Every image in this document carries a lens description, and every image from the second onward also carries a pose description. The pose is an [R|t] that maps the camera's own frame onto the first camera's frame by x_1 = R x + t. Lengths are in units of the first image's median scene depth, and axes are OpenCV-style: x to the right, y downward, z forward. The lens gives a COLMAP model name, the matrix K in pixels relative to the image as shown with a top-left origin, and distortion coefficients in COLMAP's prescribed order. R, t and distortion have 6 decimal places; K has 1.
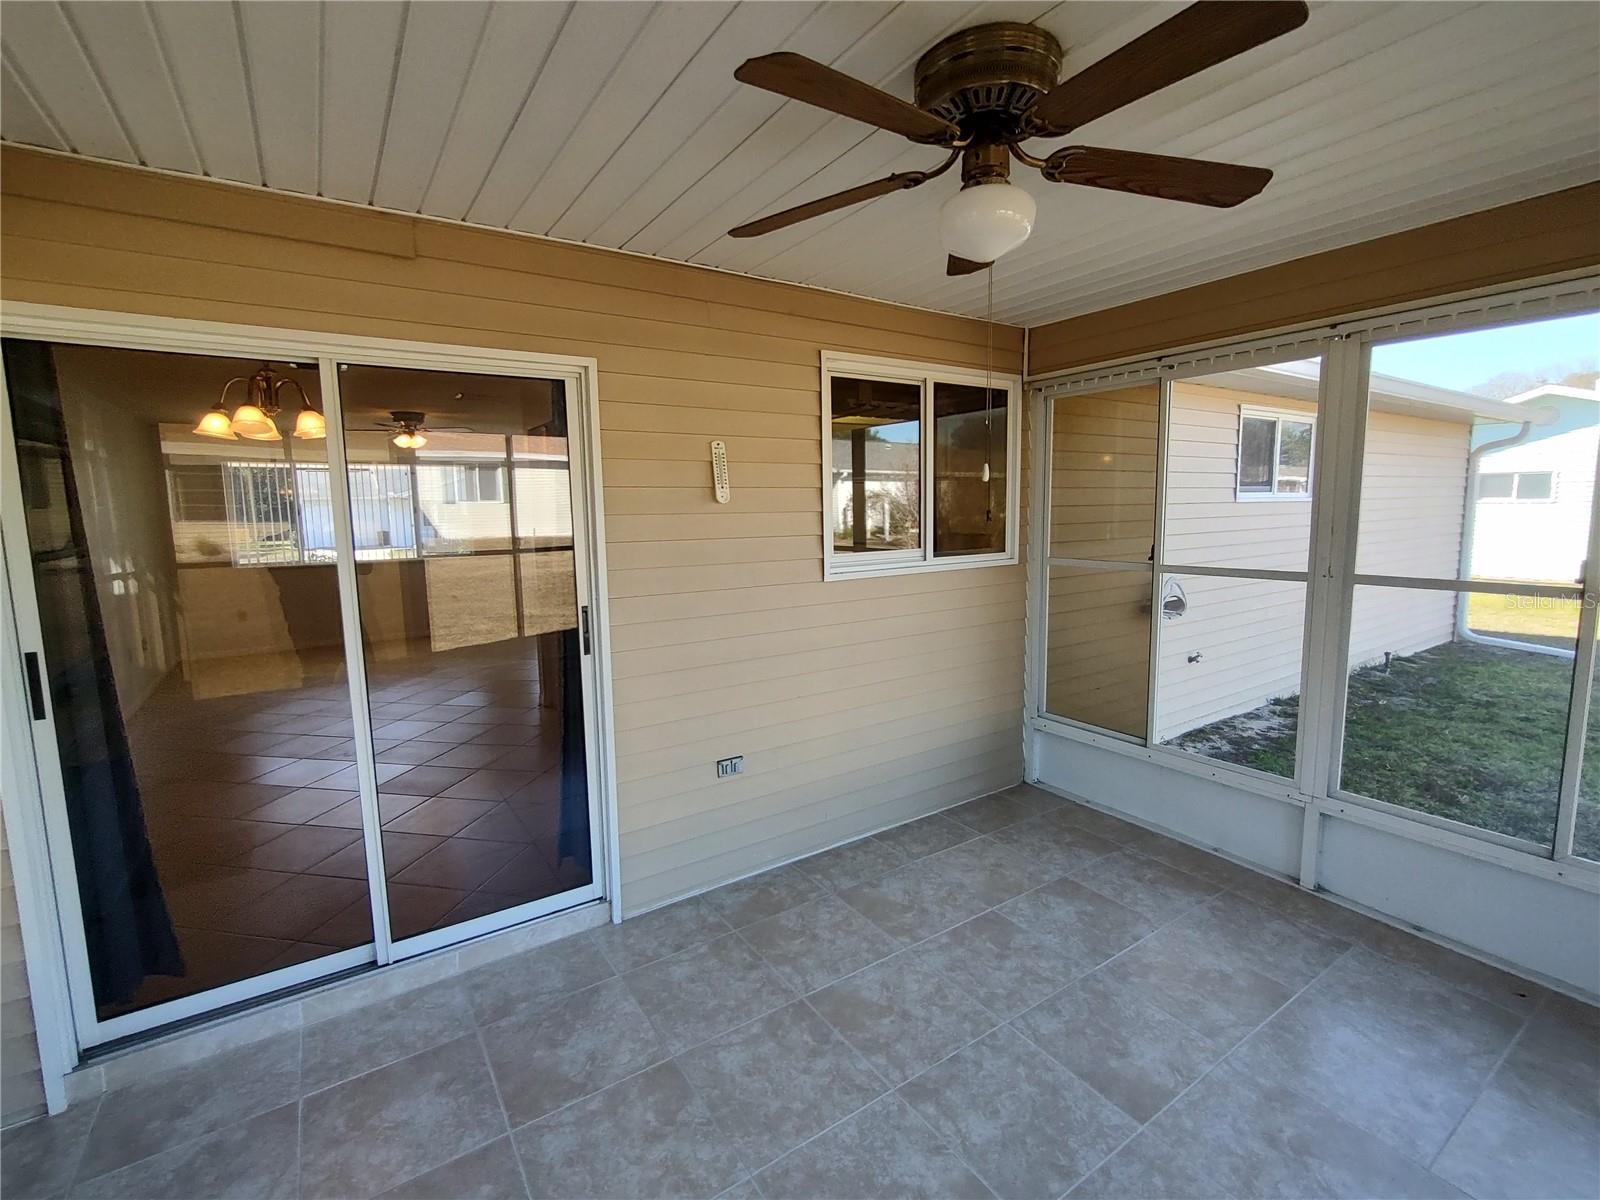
lens RADIAL K [[726.5, 0, 801.6], [0, 726.5, 593.9], [0, 0, 1]] dist [-0.005244, 0.001940]
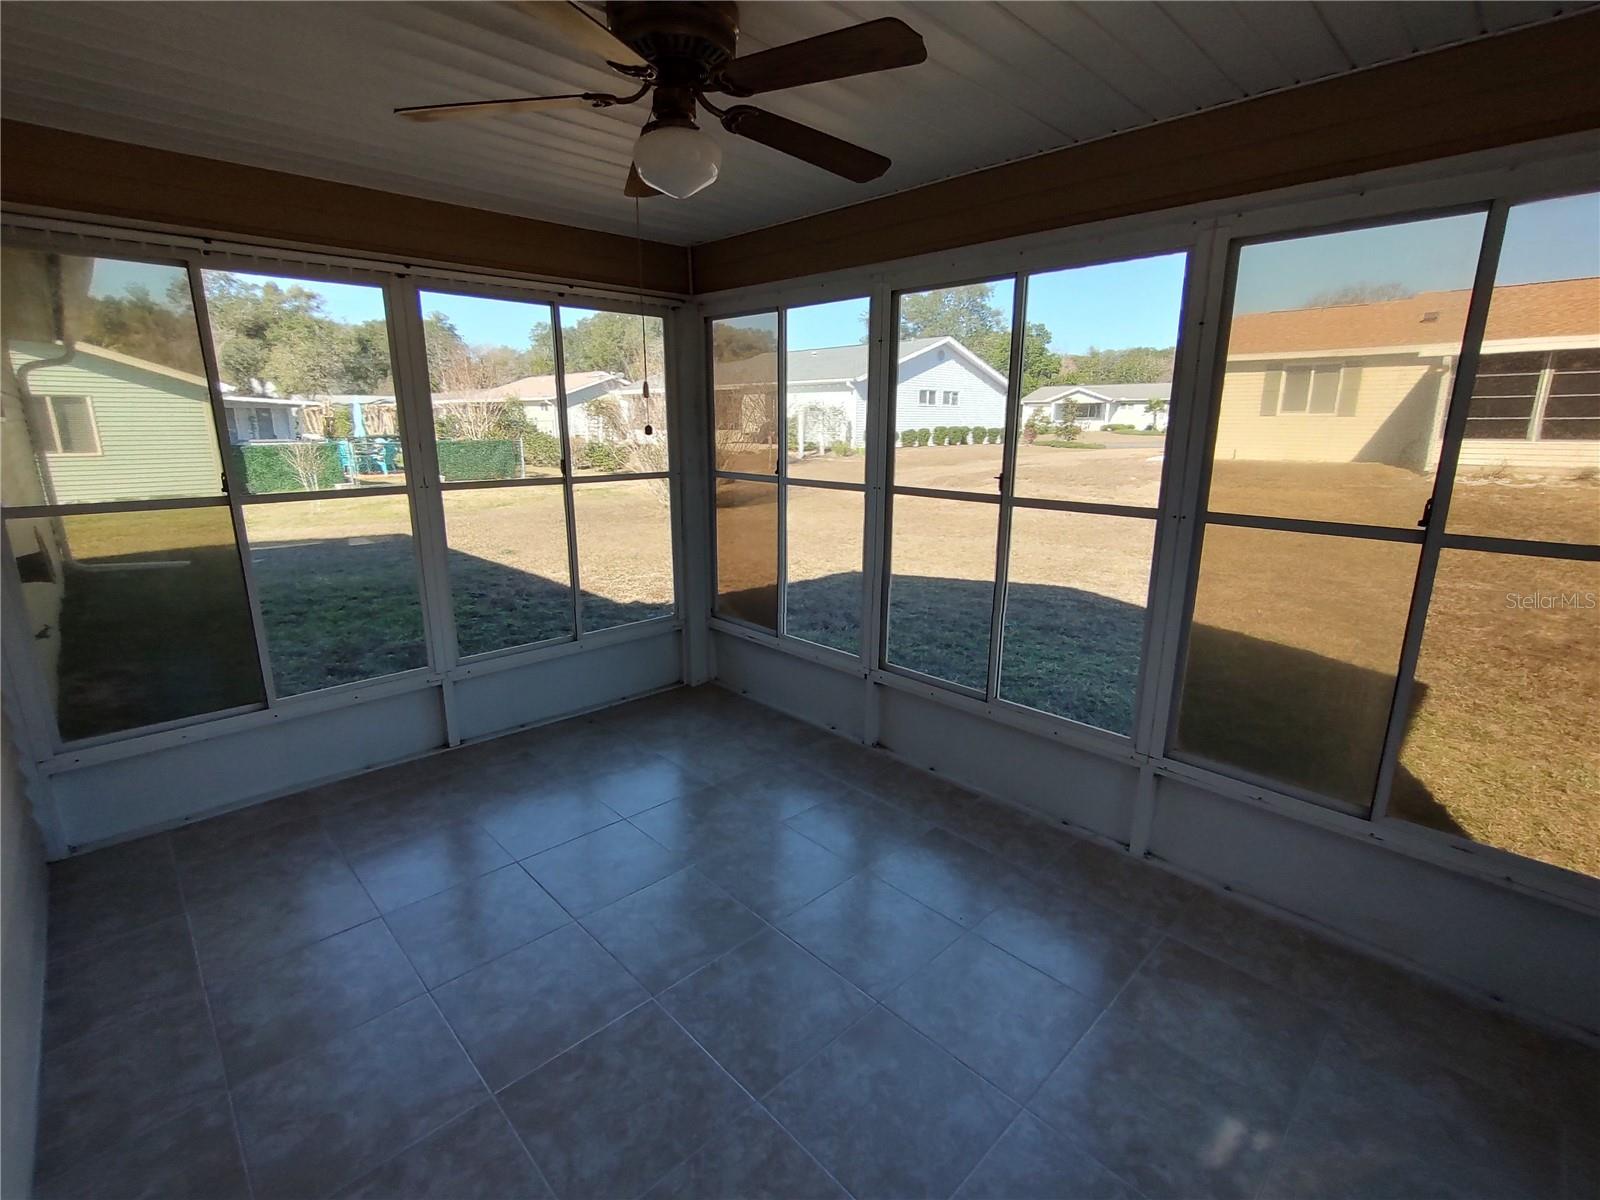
lens RADIAL K [[726.5, 0, 800.3], [0, 726.5, 592.4], [0, 0, 1]] dist [-0.005244, 0.001940]
pose [[-0.176471, -0.211345, 0.961349, -0.557676], [0.117284, 0.965204, 0.233722, -0.063569], [-0.977293, 0.153996, -0.145544, 0.610733]]
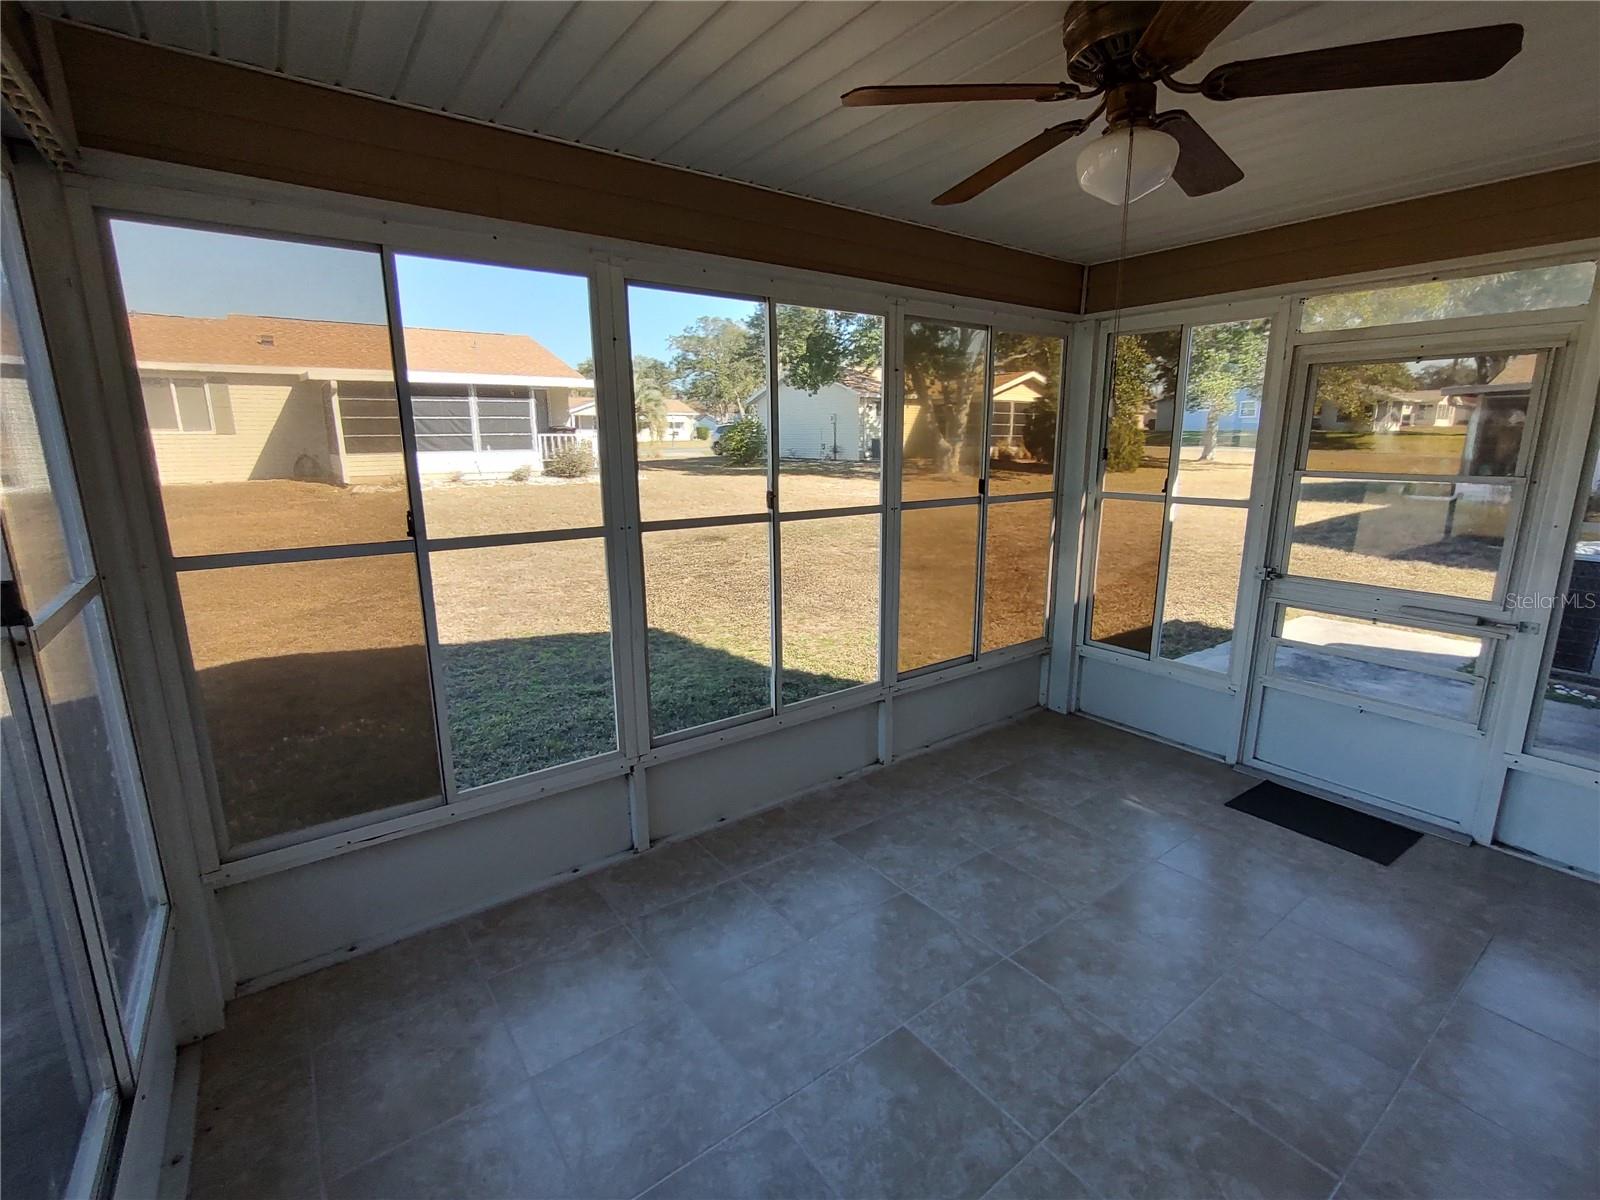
lens RADIAL K [[726.5, 0, 795.8], [0, 726.5, 609.1], [0, 0, 1]] dist [-0.005244, 0.001940]
pose [[-0.999309, 0.031662, -0.019471, 0.399293], [0.022876, 0.936753, 0.349243, -0.157746], [0.029297, 0.348557, -0.936830, 1.194813]]
